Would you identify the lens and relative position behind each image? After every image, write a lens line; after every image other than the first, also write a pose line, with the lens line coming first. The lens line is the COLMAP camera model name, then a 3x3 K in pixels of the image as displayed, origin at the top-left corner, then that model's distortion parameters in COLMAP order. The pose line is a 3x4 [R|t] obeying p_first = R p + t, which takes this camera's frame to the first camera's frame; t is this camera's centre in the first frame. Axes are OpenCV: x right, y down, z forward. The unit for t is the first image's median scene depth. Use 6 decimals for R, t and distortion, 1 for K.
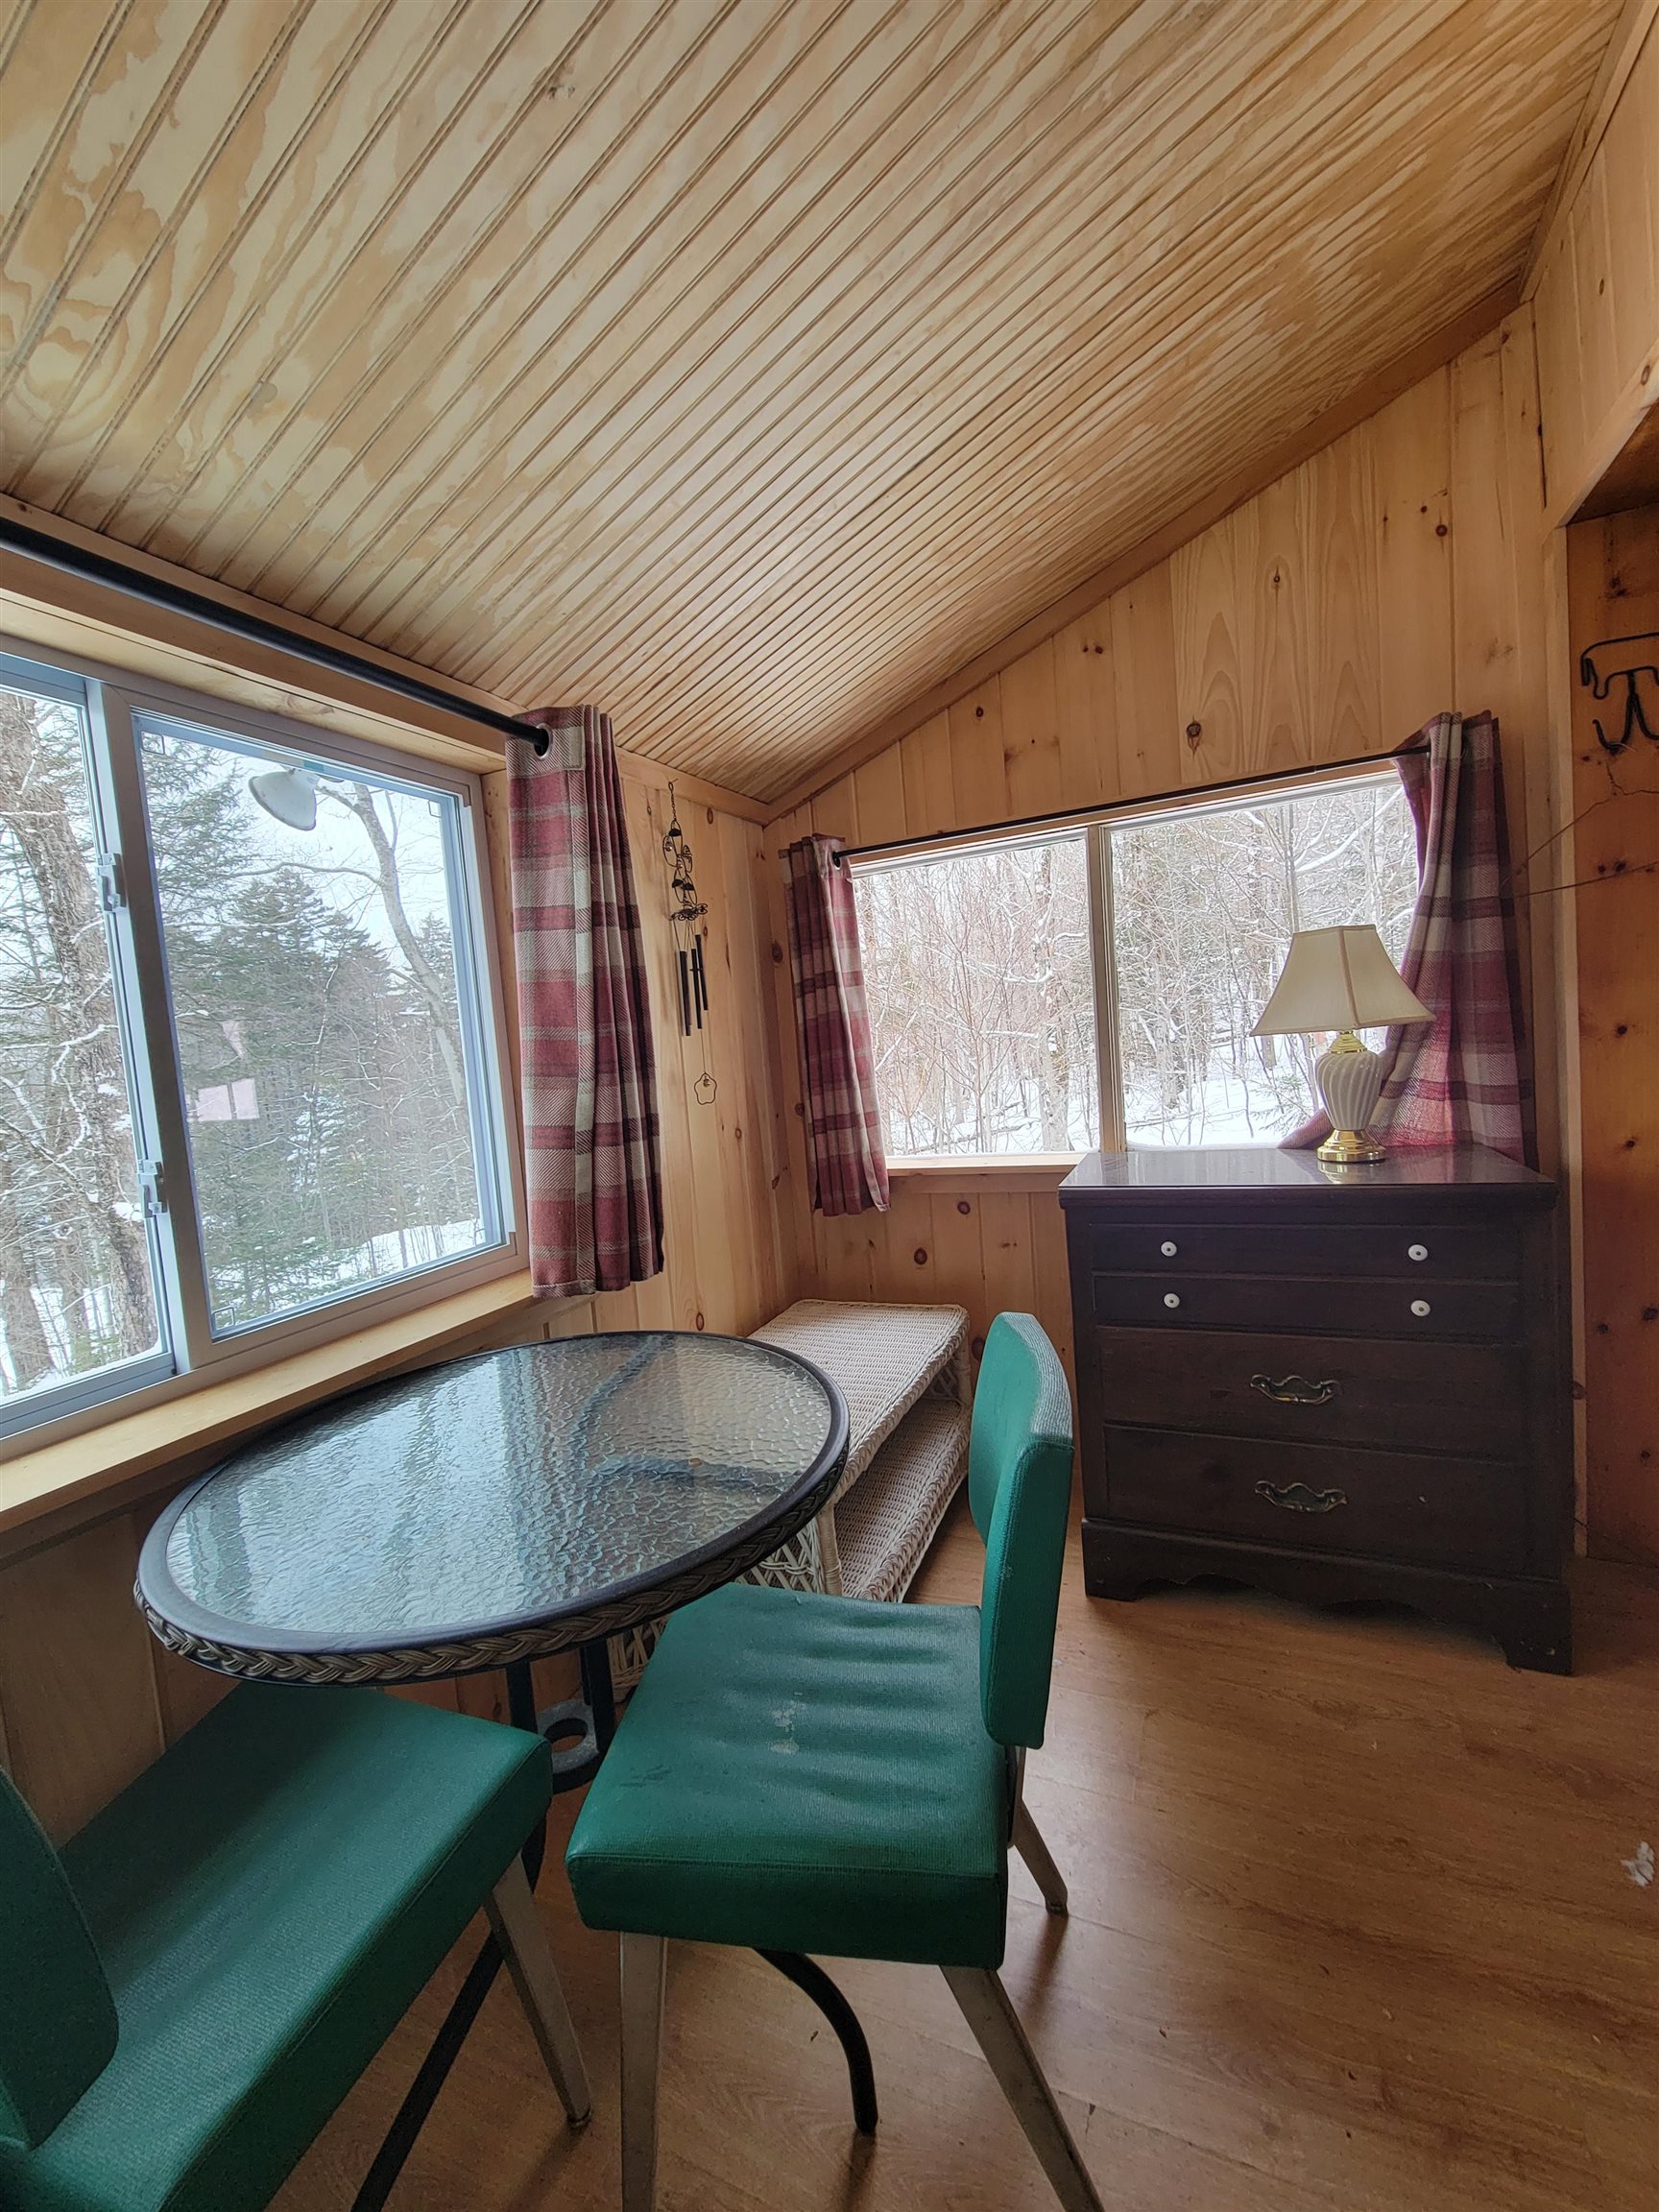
lens RADIAL K [[905.4, 0, 794.9], [0, 905.4, 1111.9], [0, 0, 1]] dist [-0.002075, -0.000645]
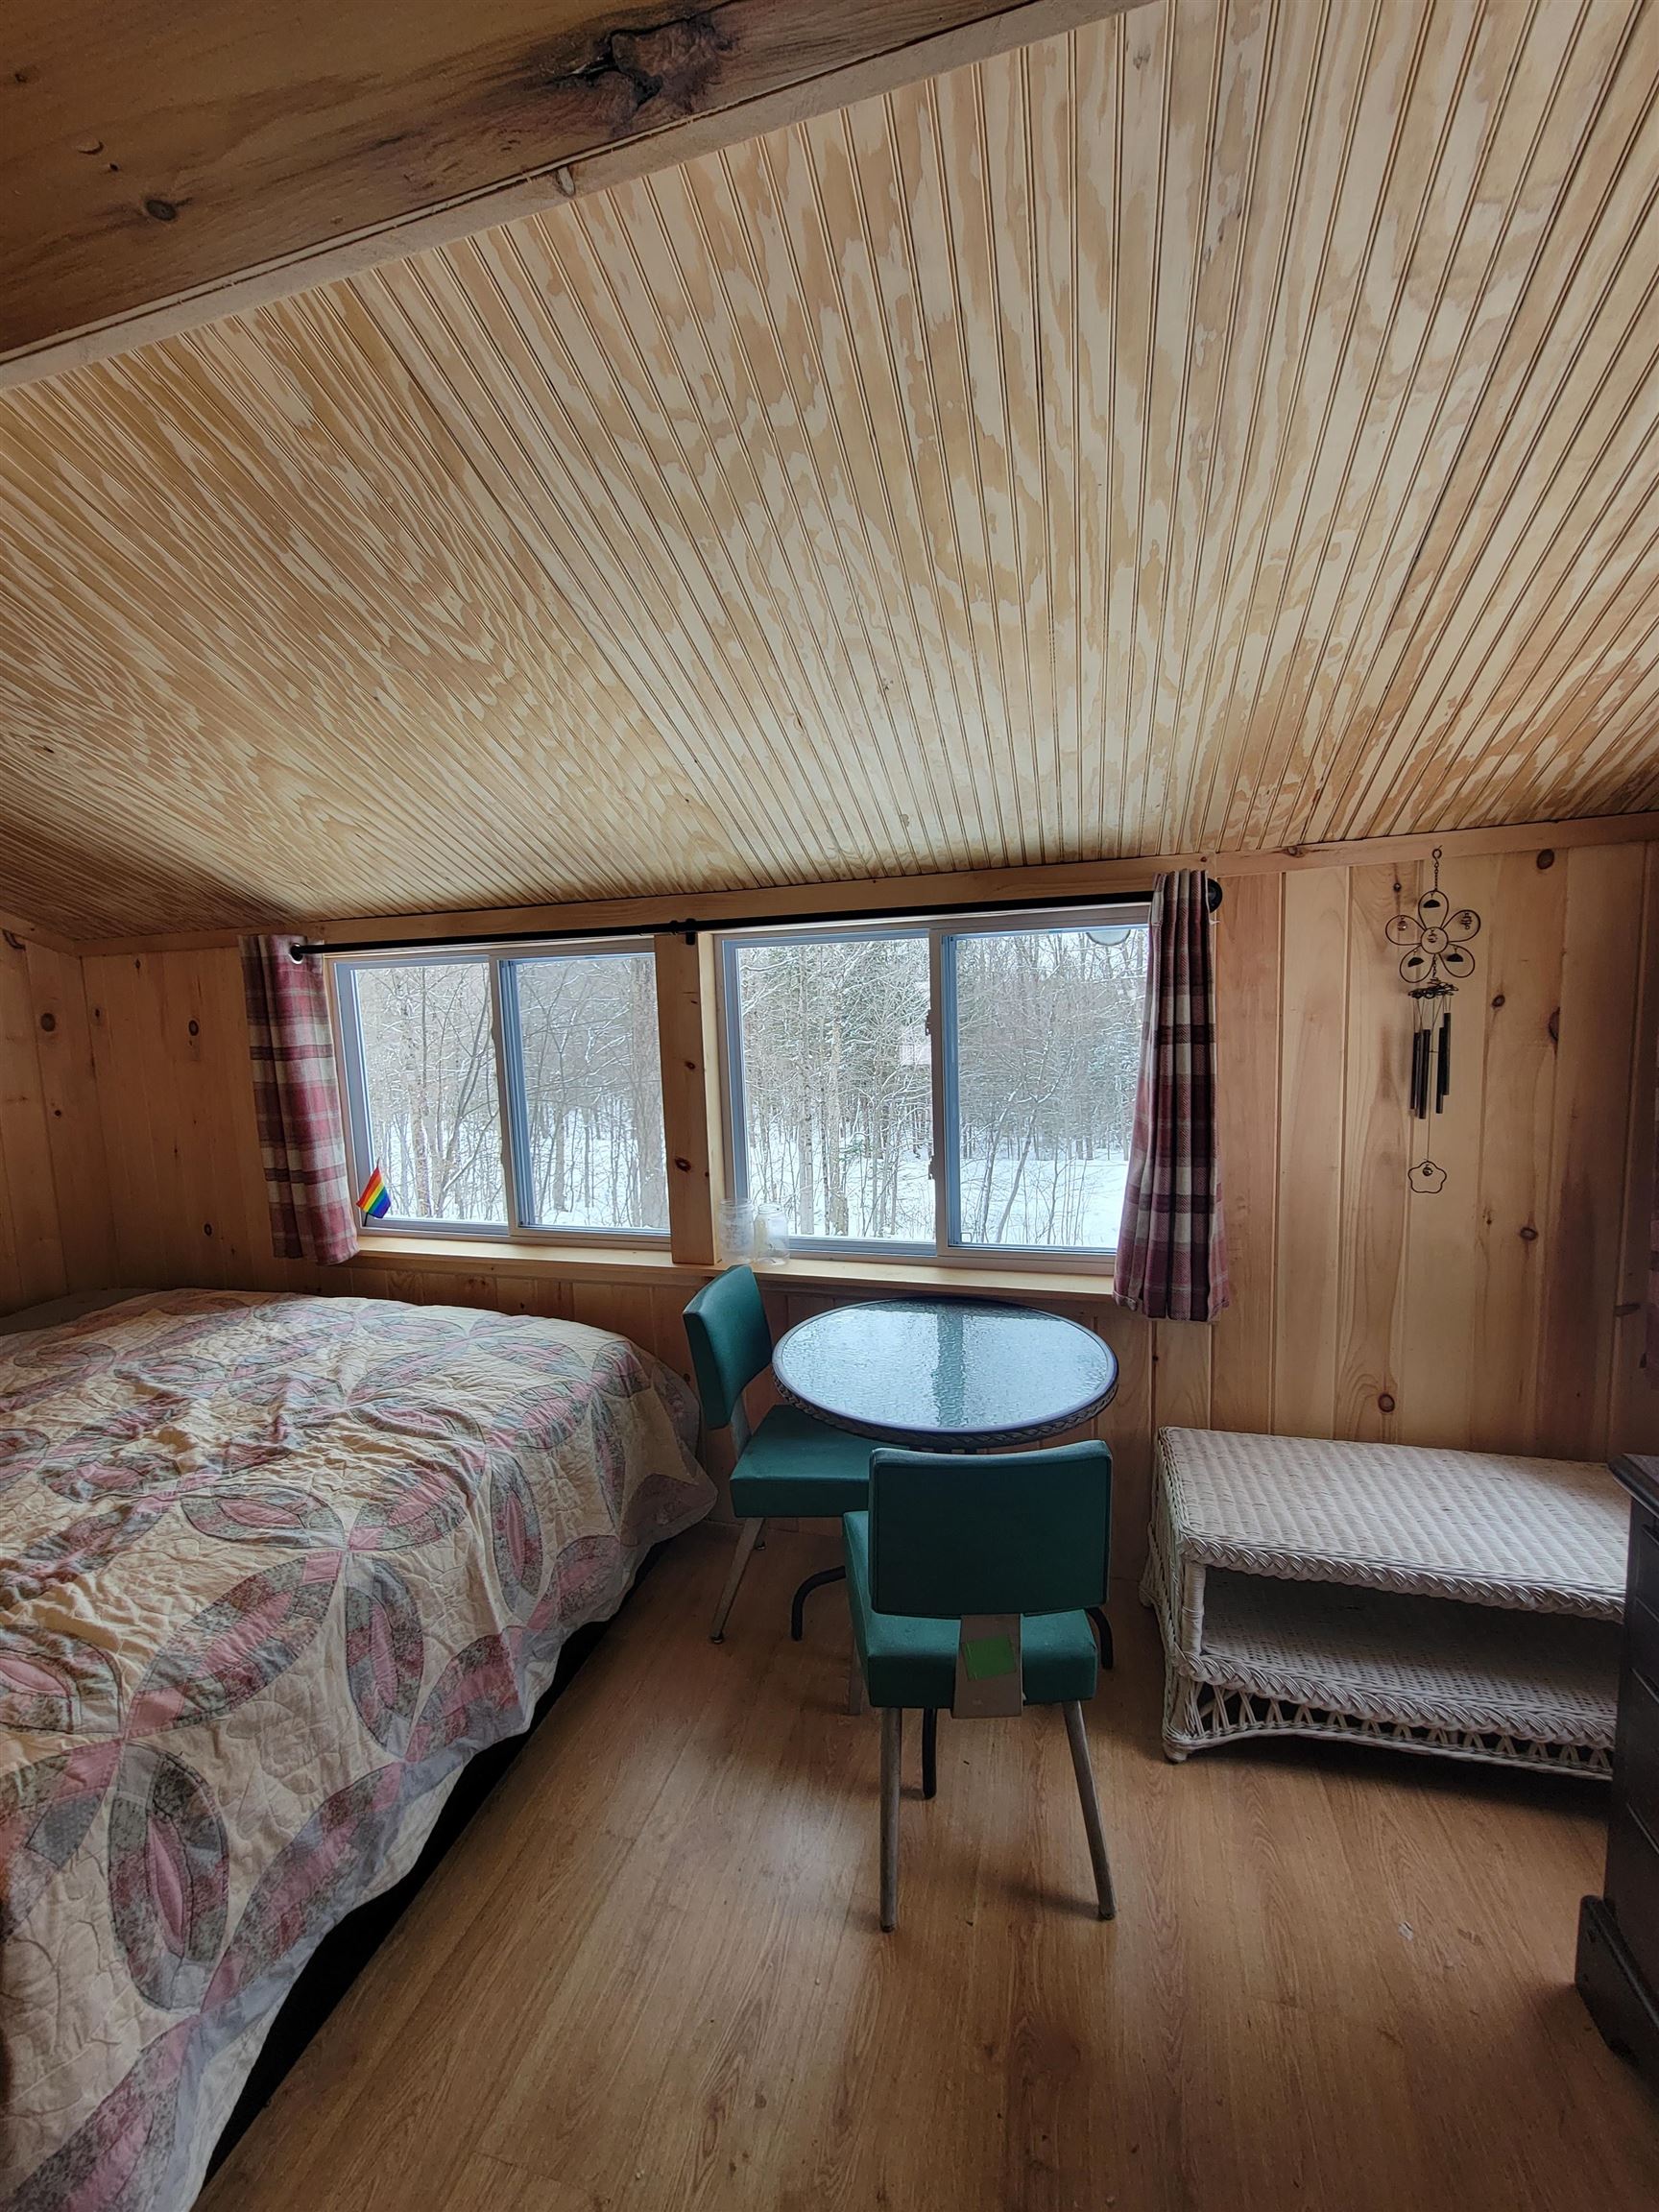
lens RADIAL K [[905.4, 0, 811.0], [0, 905.4, 1105.0], [0, 0, 1]] dist [-0.002075, -0.000645]
pose [[0.143323, 0.206869, -0.967814, 0.916761], [-0.052923, 0.978113, 0.201233, -0.331561], [0.988260, 0.022378, 0.151134, 0.294429]]
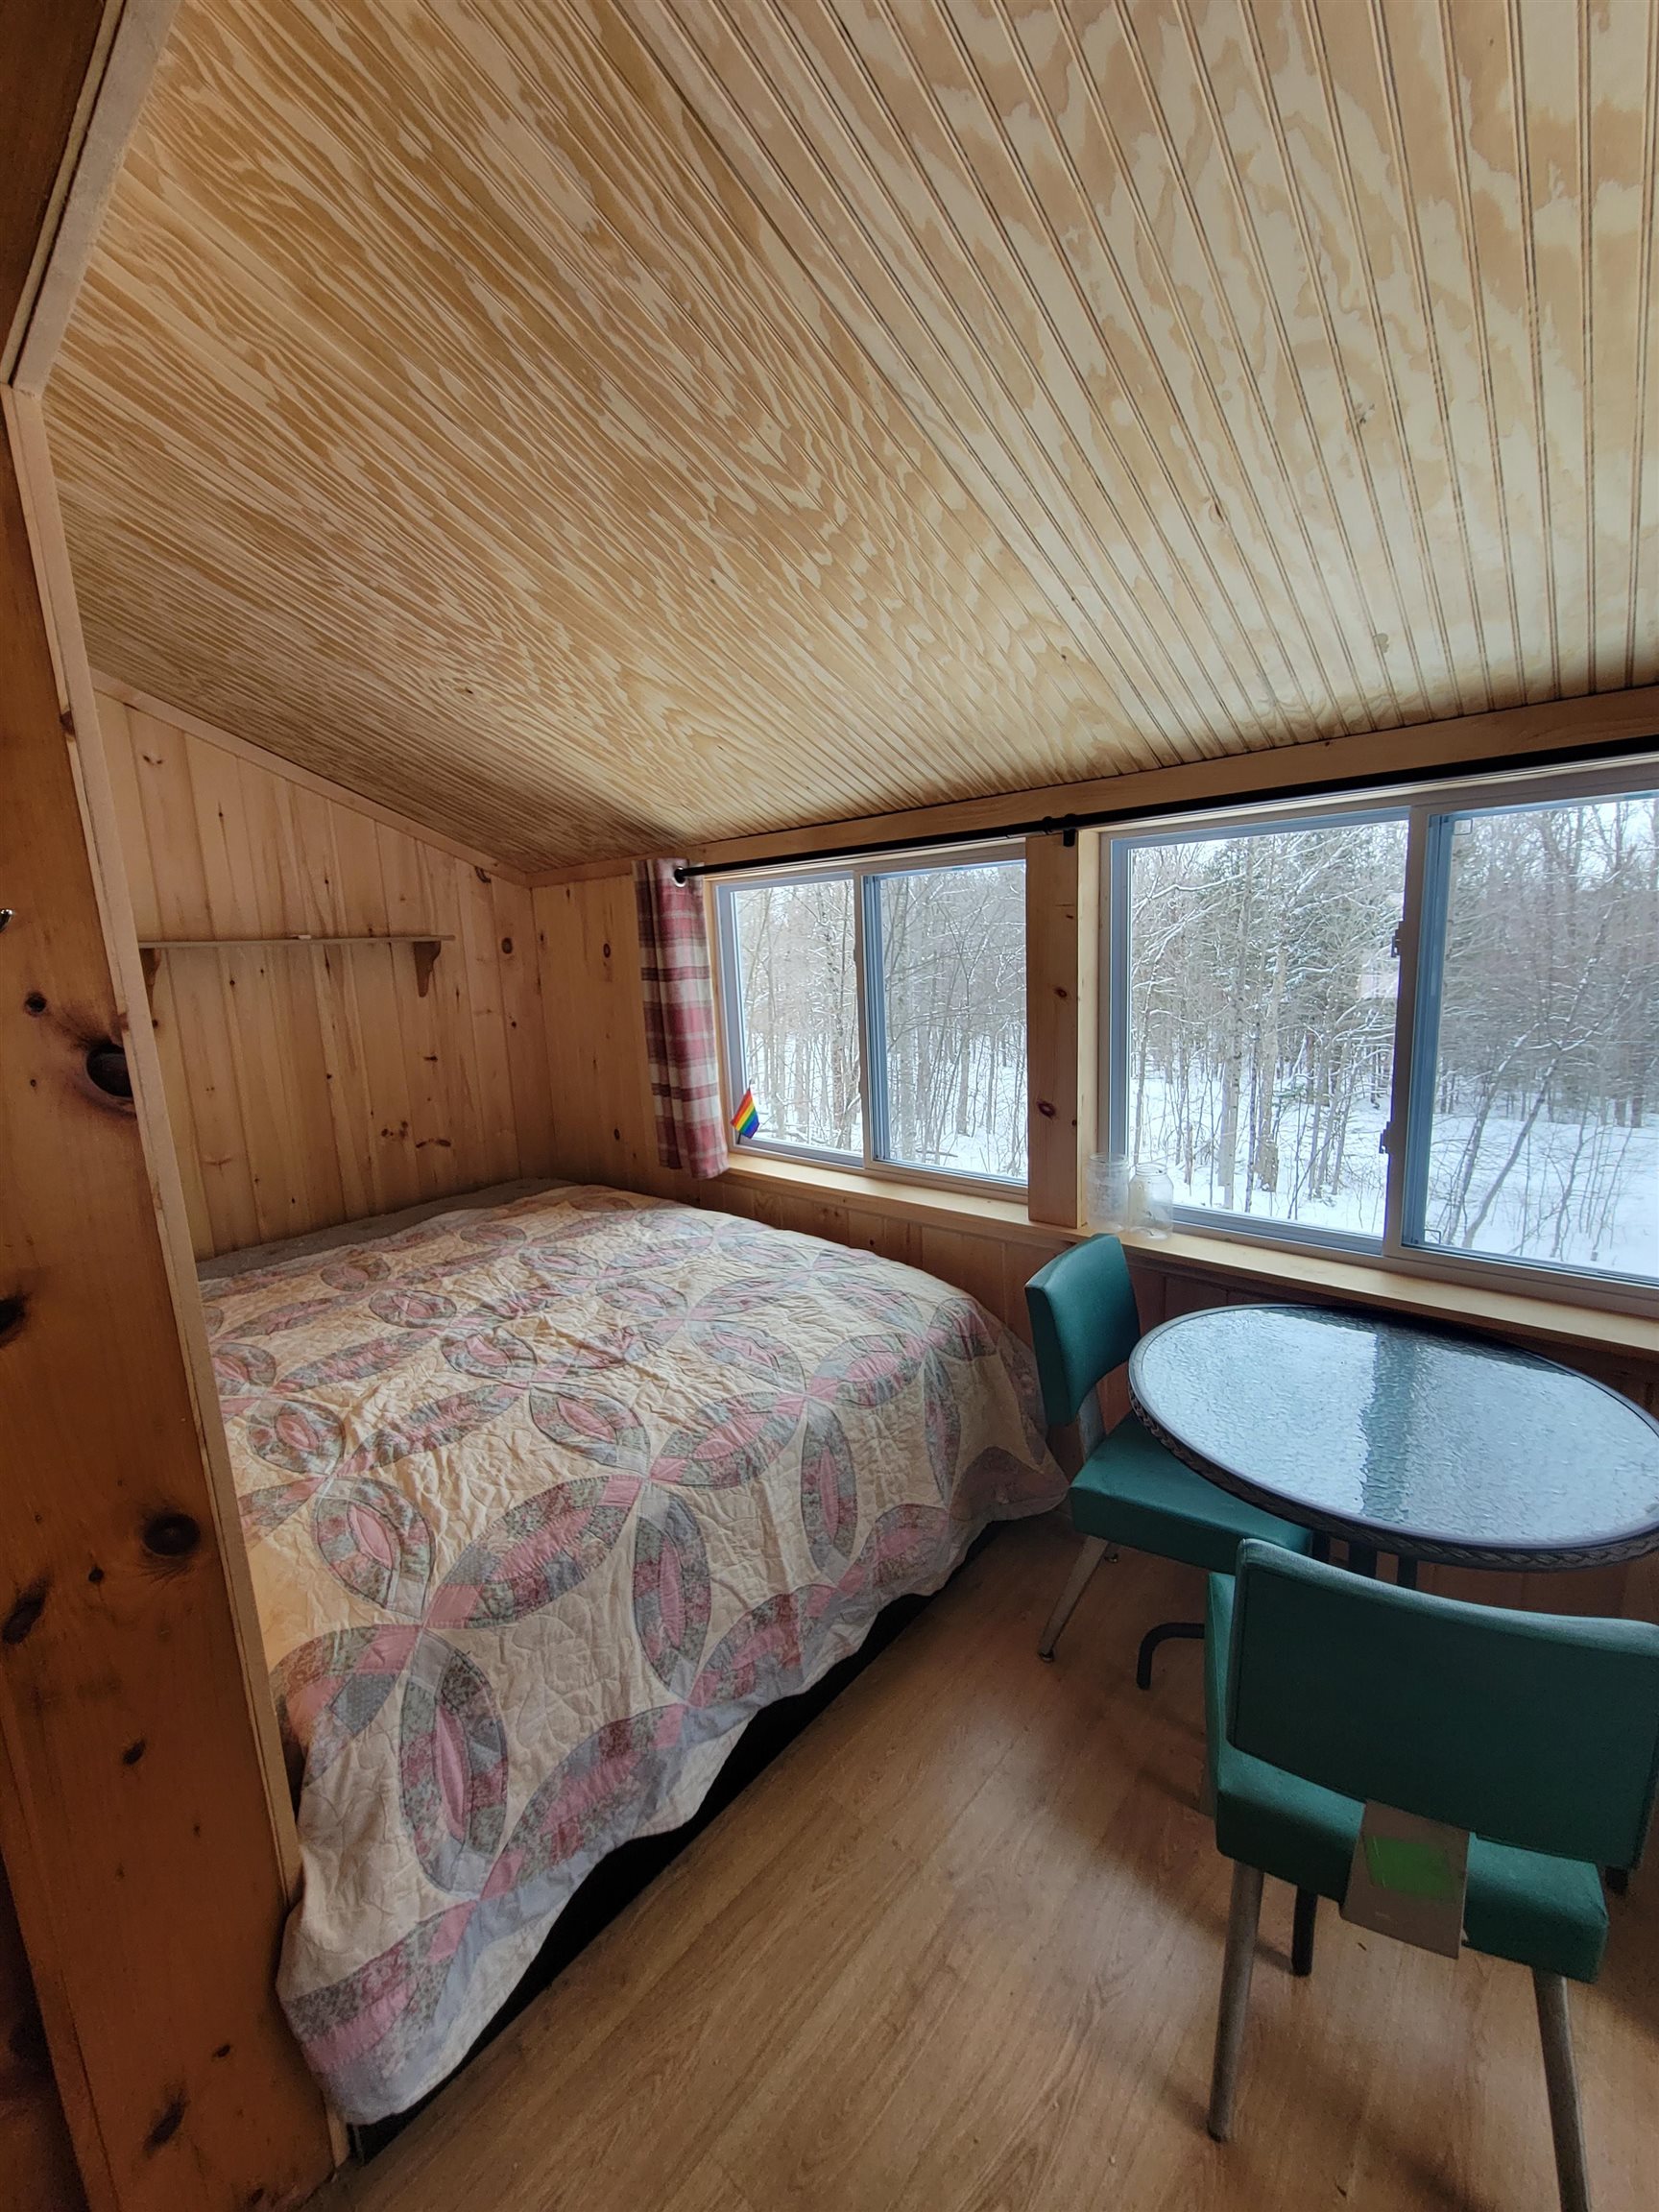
lens RADIAL K [[905.4, 0, 807.3], [0, 905.4, 1100.4], [0, 0, 1]] dist [-0.002075, -0.000645]
pose [[-0.297832, 0.272967, -0.914760, 0.721426], [0.003509, 0.958553, 0.284893, -0.299510], [0.954612, 0.081641, -0.286446, 0.360809]]
